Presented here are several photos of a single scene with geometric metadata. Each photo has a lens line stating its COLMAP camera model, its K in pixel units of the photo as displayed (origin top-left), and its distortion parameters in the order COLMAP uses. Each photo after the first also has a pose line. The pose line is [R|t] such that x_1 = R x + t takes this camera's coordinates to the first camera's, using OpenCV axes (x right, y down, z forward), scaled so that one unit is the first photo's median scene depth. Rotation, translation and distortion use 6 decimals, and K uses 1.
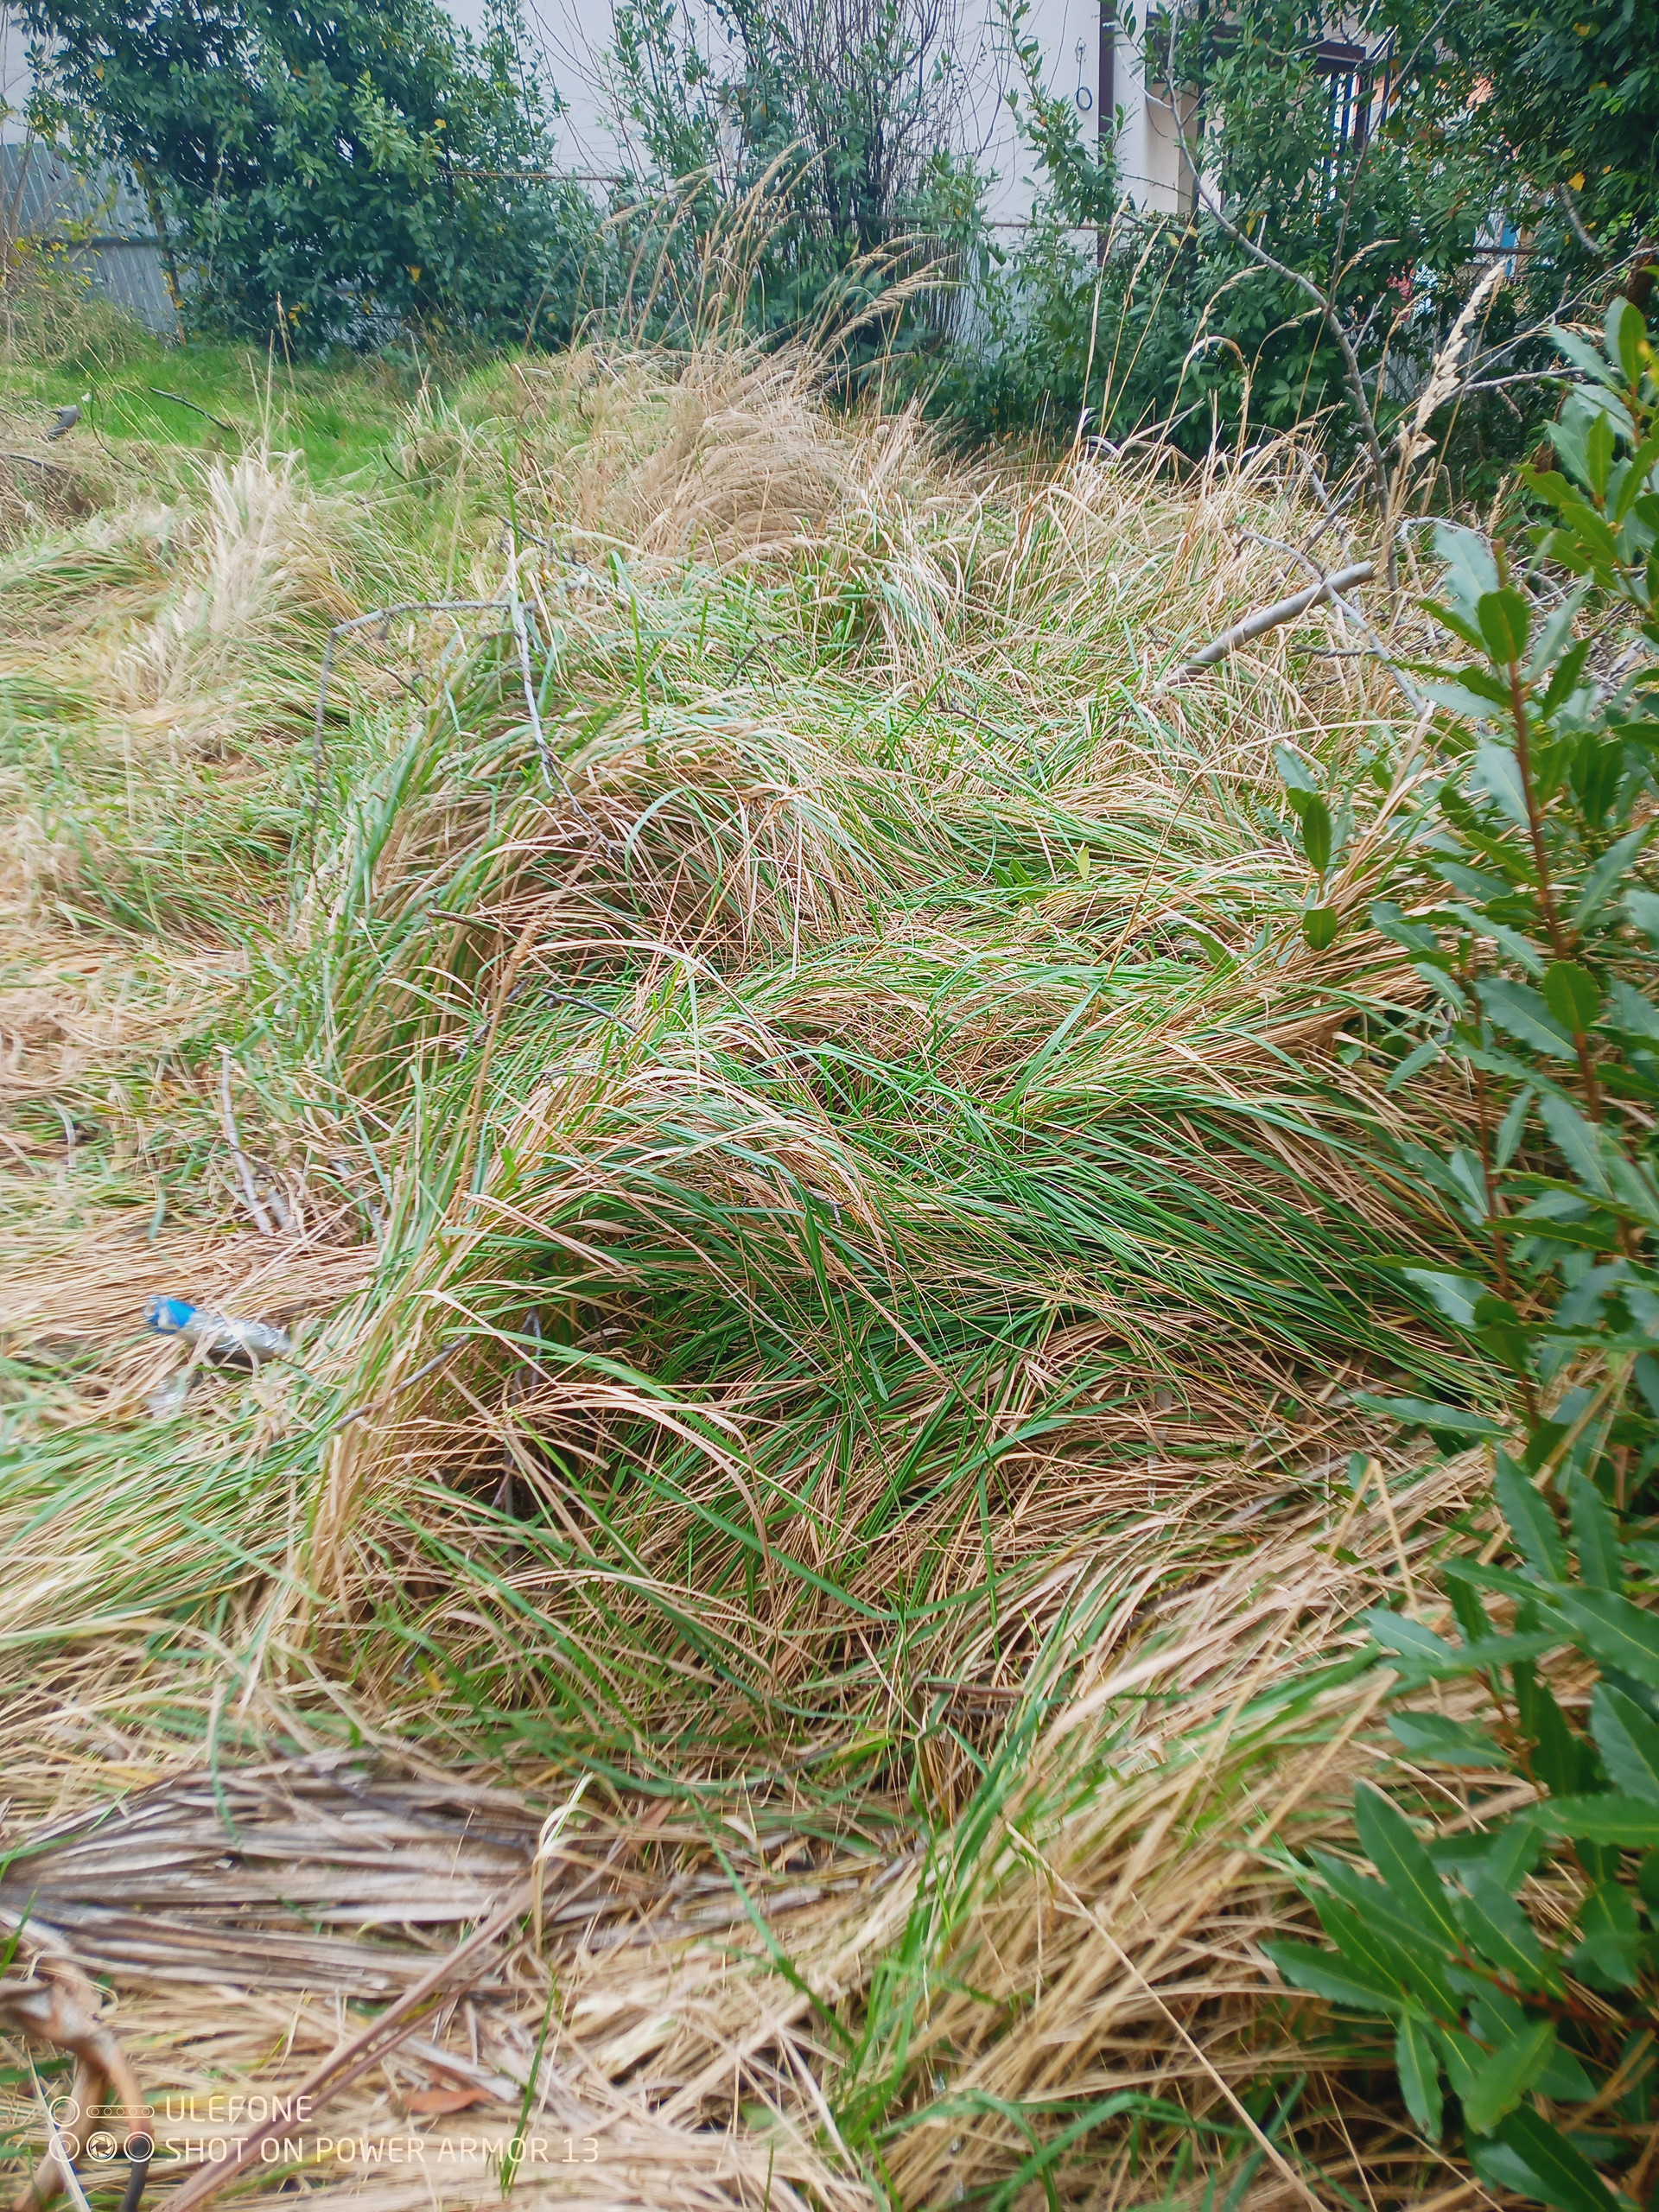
lens RADIAL K [[1729.3, 0, 829.5], [0, 1729.3, 1106.0], [0, 0, 1]] dist [0.153534, -0.296942]
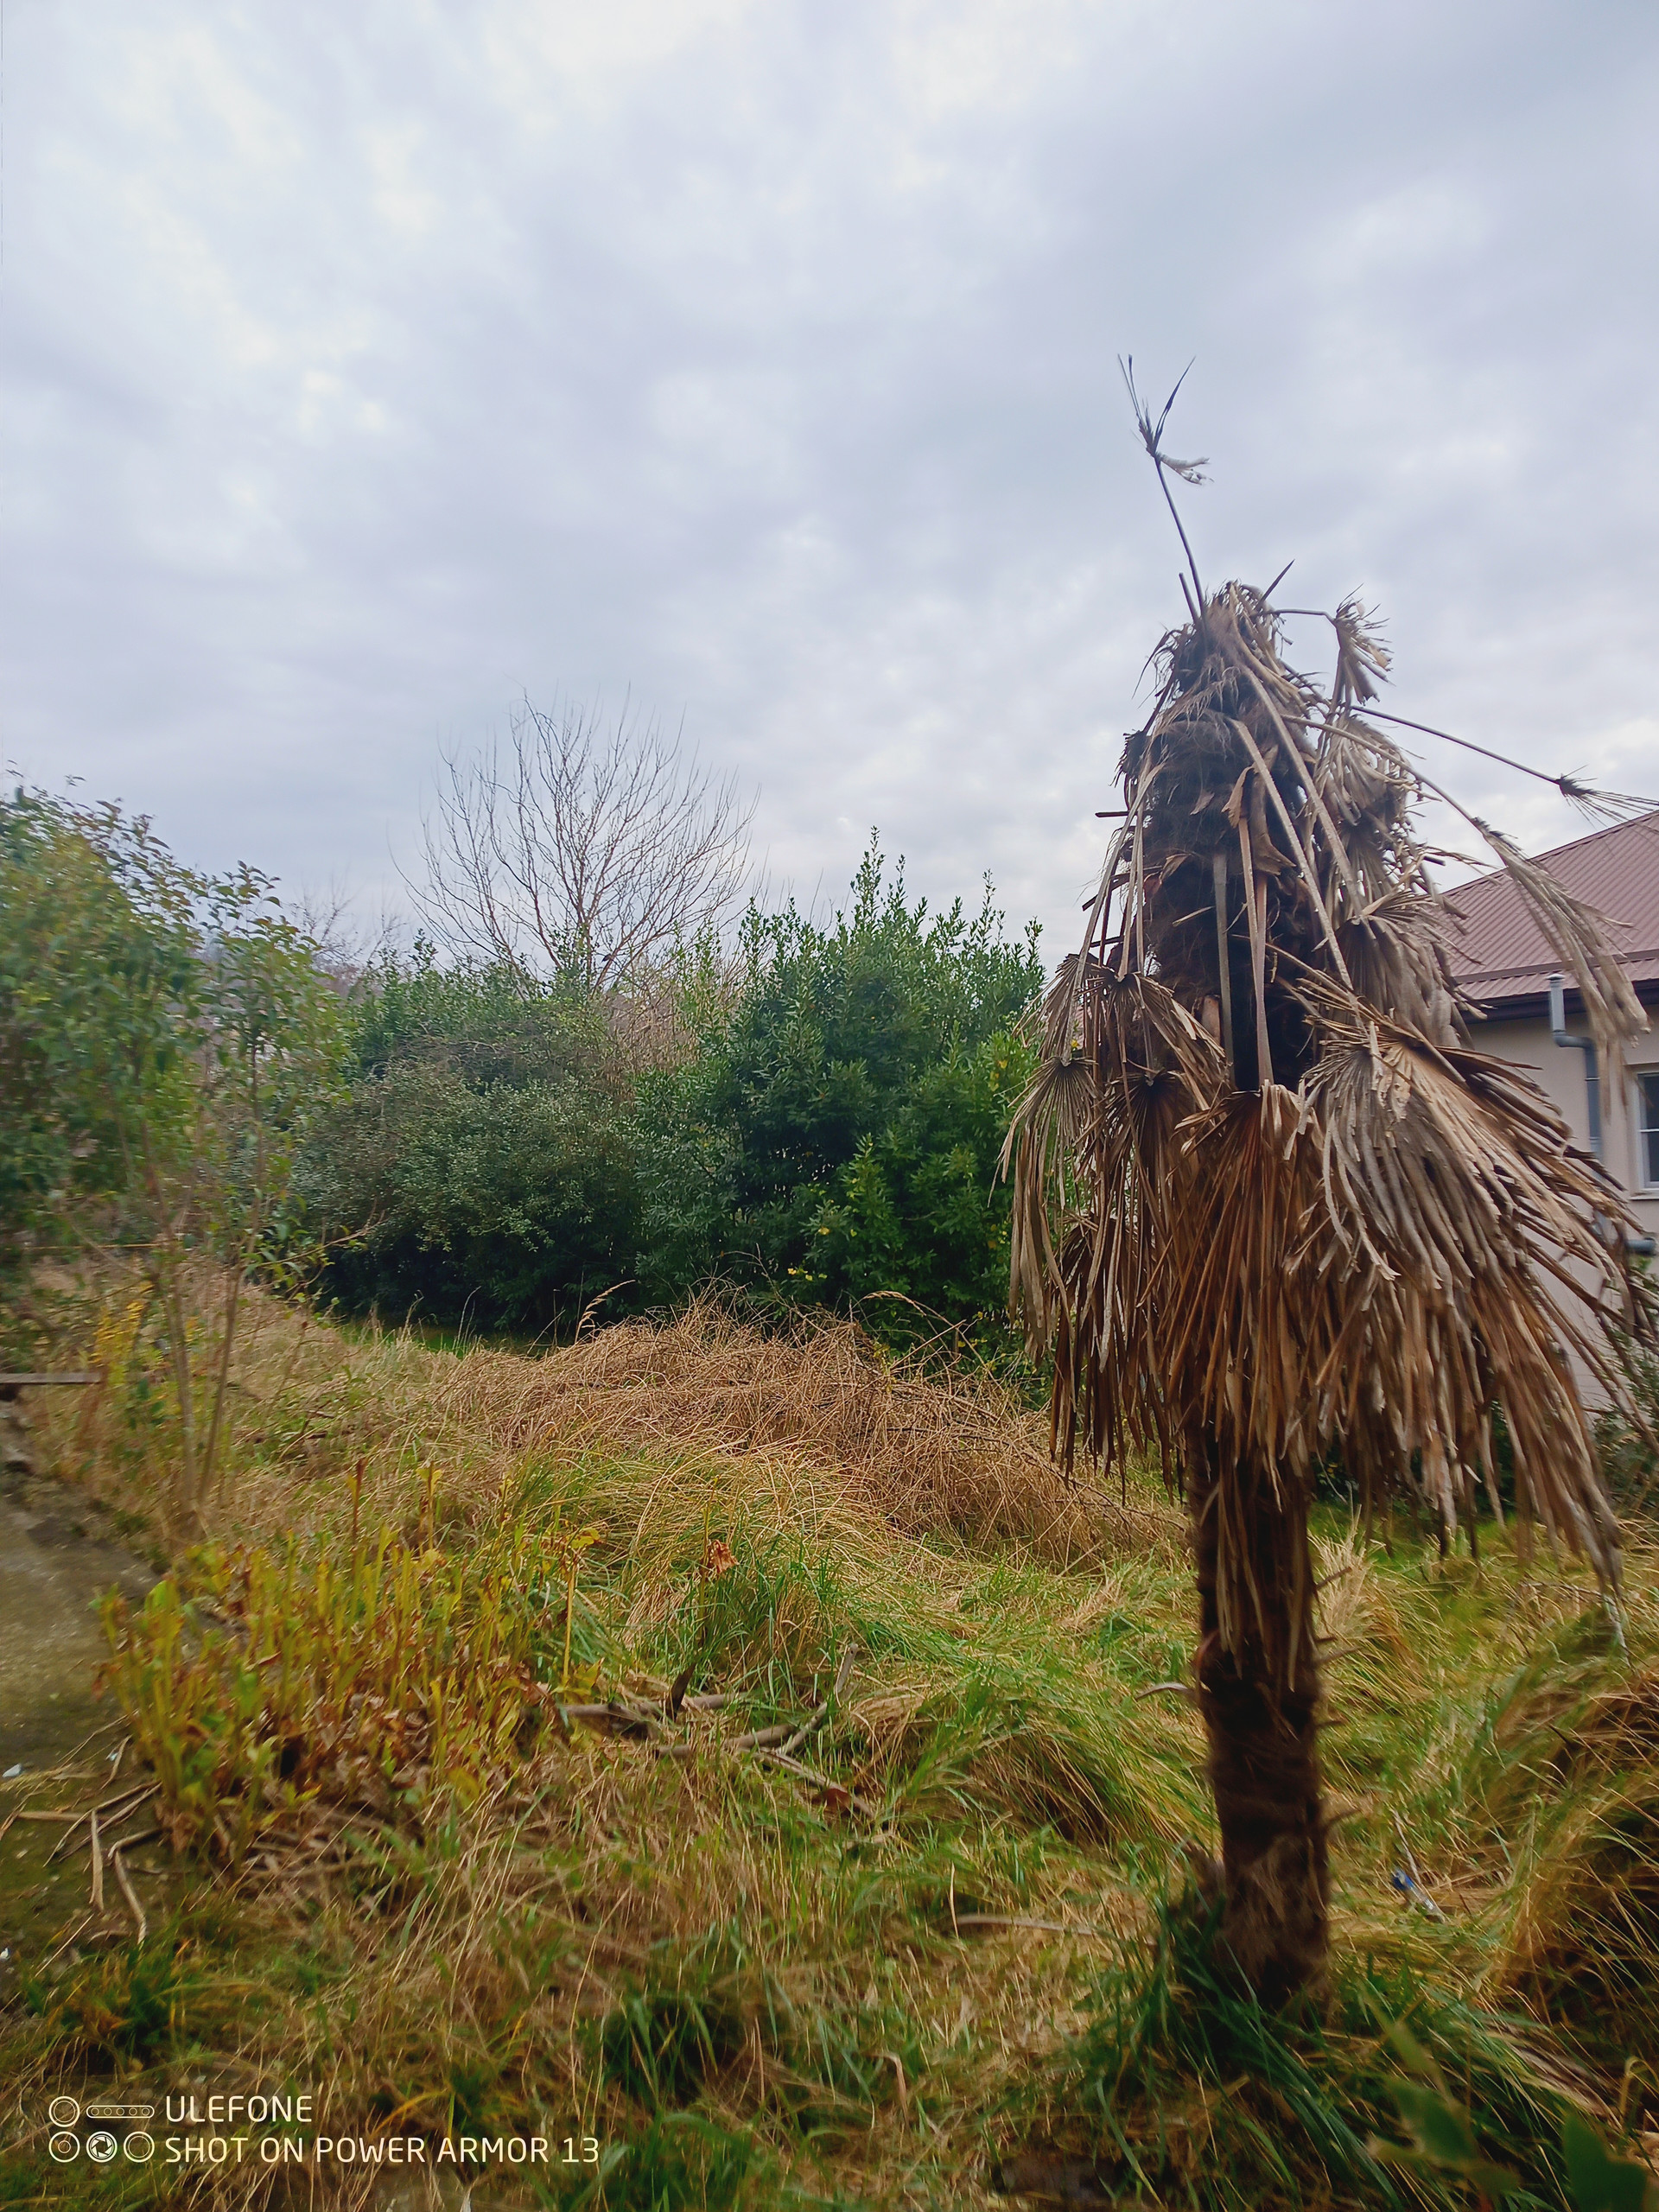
lens RADIAL K [[1729.3, 0, 829.5], [0, 1729.3, 1106.0], [0, 0, 1]] dist [0.153534, -0.296942]
pose [[0.879550, 0.036940, -0.474370, -0.004046], [-0.313715, 0.794604, -0.519796, 0.082594], [0.357735, 0.606004, 0.710482, -0.148143]]
